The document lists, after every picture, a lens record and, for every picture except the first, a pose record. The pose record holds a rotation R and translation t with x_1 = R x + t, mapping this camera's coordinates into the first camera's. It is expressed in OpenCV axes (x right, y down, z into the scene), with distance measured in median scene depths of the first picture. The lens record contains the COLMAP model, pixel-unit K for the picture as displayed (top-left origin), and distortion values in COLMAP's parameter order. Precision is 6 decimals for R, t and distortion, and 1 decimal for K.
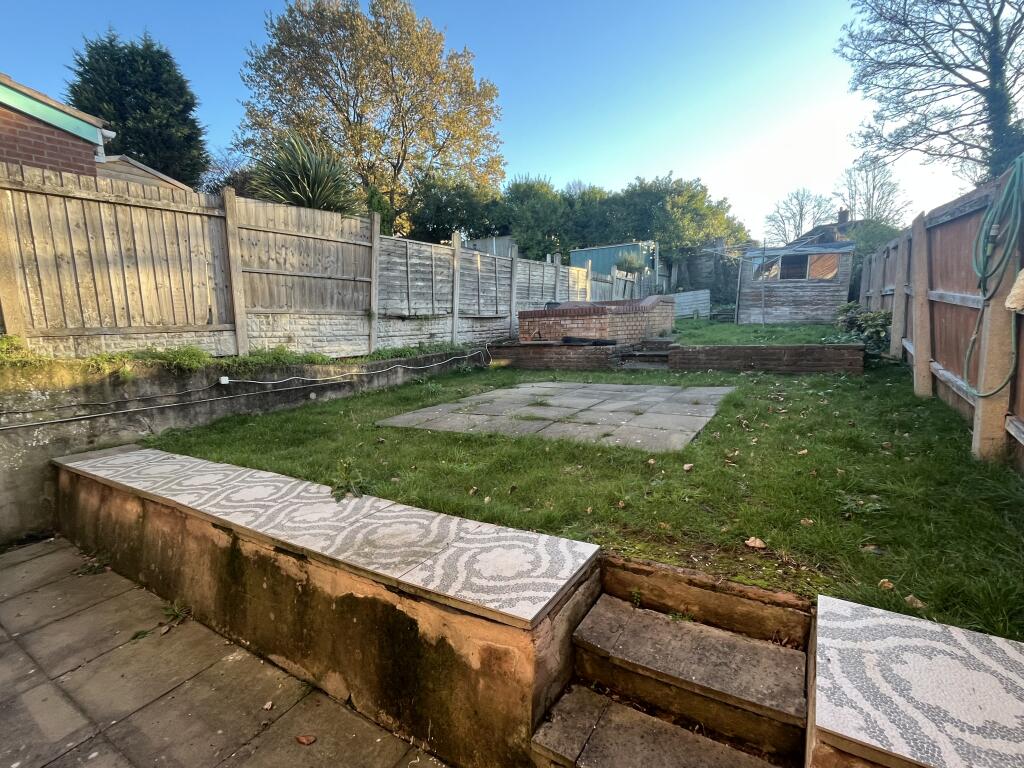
lens RADIAL K [[485.3, 0, 513.7], [0, 485.3, 381.6], [0, 0, 1]] dist [-0.000349, -0.001399]
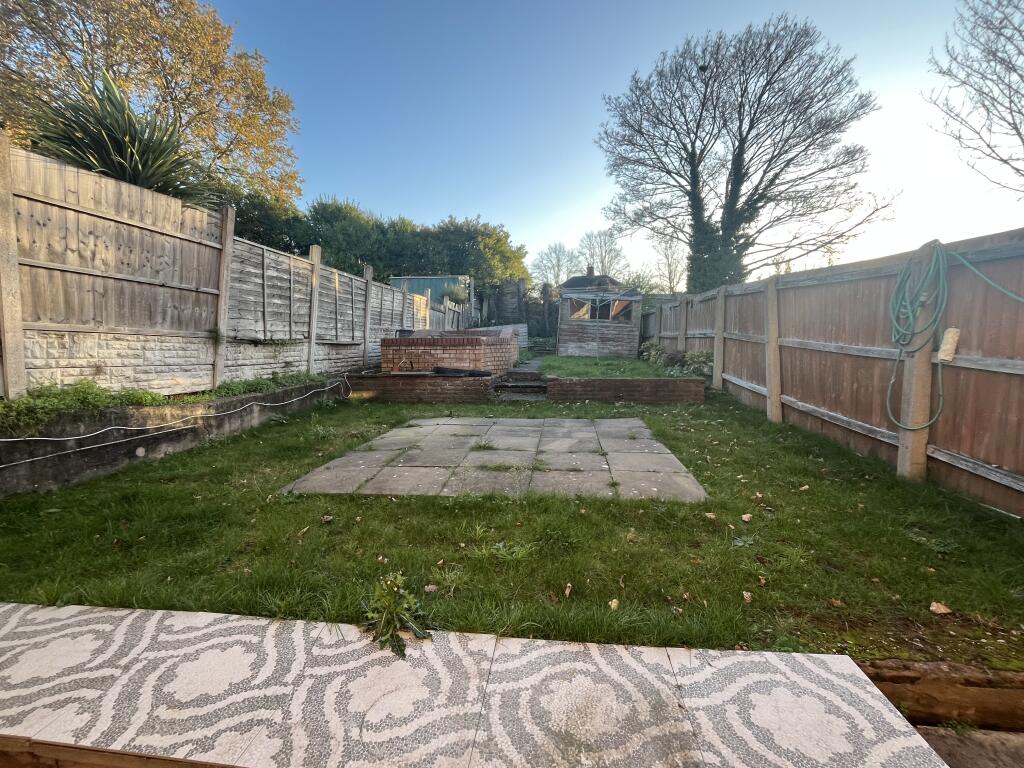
lens RADIAL K [[456.3, 0, 507.1], [0, 456.3, 383.9], [0, 0, 1]] dist [-0.003131, -0.000649]
pose [[0.903613, -0.004256, 0.428329, -0.201317], [0.022786, 0.999012, -0.038143, -0.028504], [-0.427743, 0.044226, 0.902818, 0.170371]]
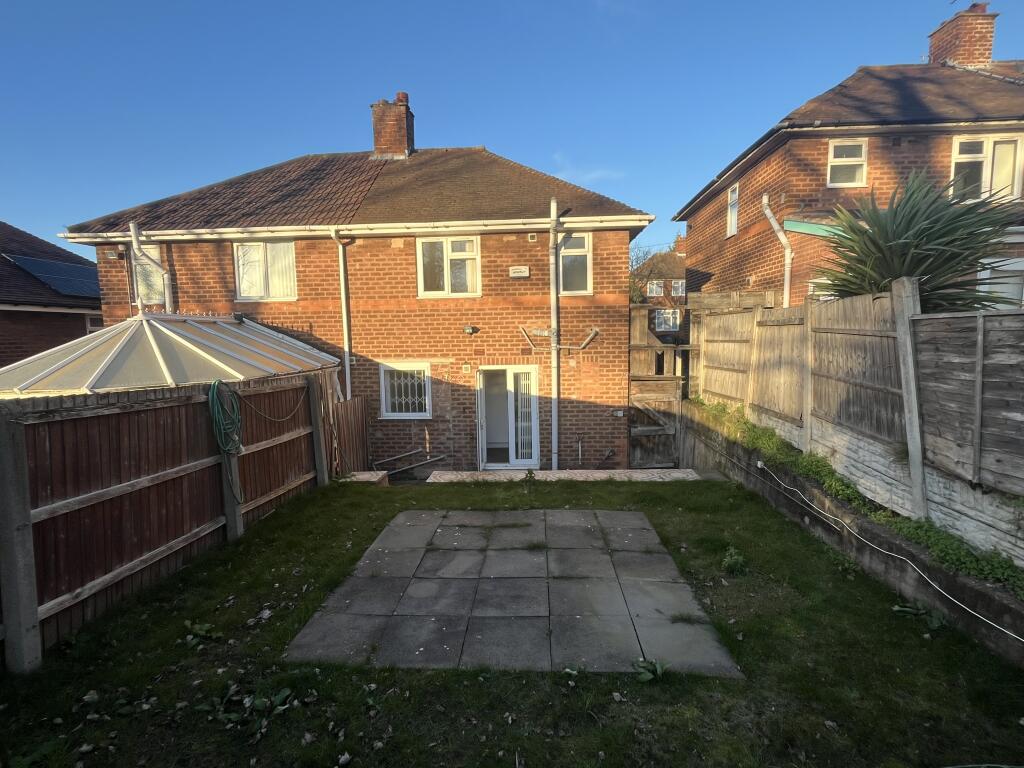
lens RADIAL K [[485.3, 0, 513.3], [0, 485.3, 379.0], [0, 0, 1]] dist [-0.000349, -0.001399]
pose [[-0.870198, 0.096054, -0.483249, 0.395215], [-0.008403, 0.977776, 0.209482, -0.359334], [0.492631, 0.186351, -0.850052, 1.312160]]
